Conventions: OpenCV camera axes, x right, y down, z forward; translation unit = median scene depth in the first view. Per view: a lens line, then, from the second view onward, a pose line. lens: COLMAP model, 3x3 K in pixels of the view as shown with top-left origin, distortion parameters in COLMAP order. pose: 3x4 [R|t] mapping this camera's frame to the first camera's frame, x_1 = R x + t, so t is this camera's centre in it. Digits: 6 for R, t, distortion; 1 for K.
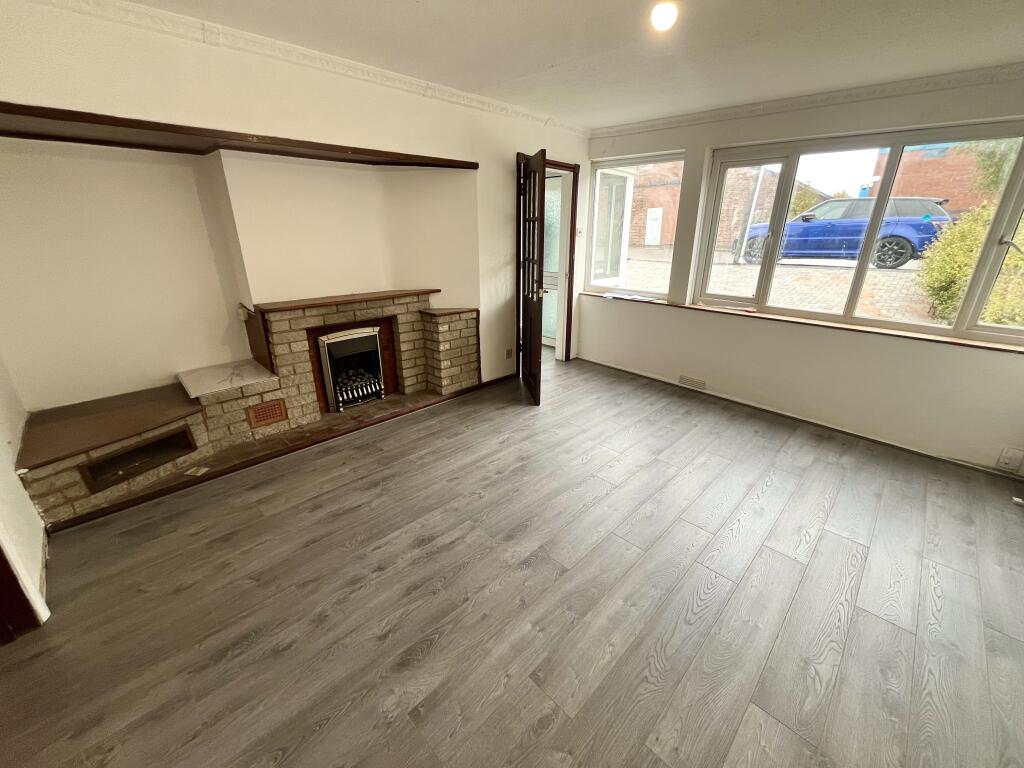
lens RADIAL K [[417.2, 0, 512.0], [0, 417.2, 384.0], [0, 0, 1]] dist [-0.000786, 0.000110]
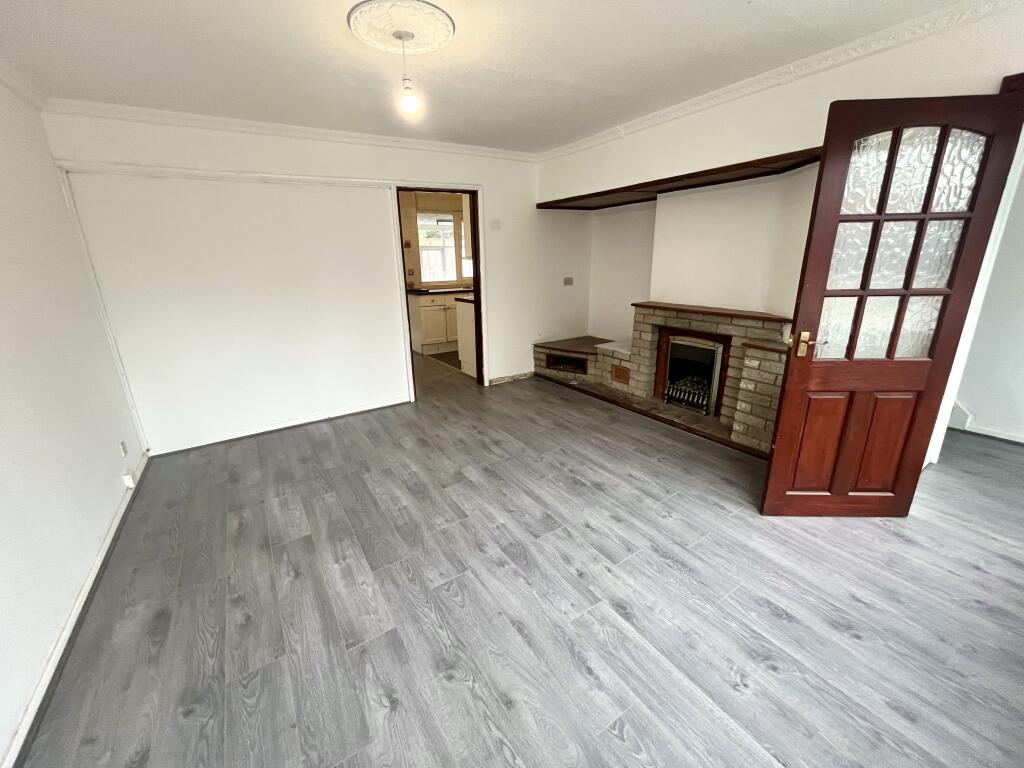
lens RADIAL K [[417.2, 0, 512.0], [0, 417.2, 384.0], [0, 0, 1]] dist [-0.000786, 0.000110]
pose [[-0.215681, 0.281975, -0.934865, 0.857710], [-0.324724, 0.882196, 0.341005, -0.271521], [0.920889, 0.377121, -0.098709, 0.812461]]
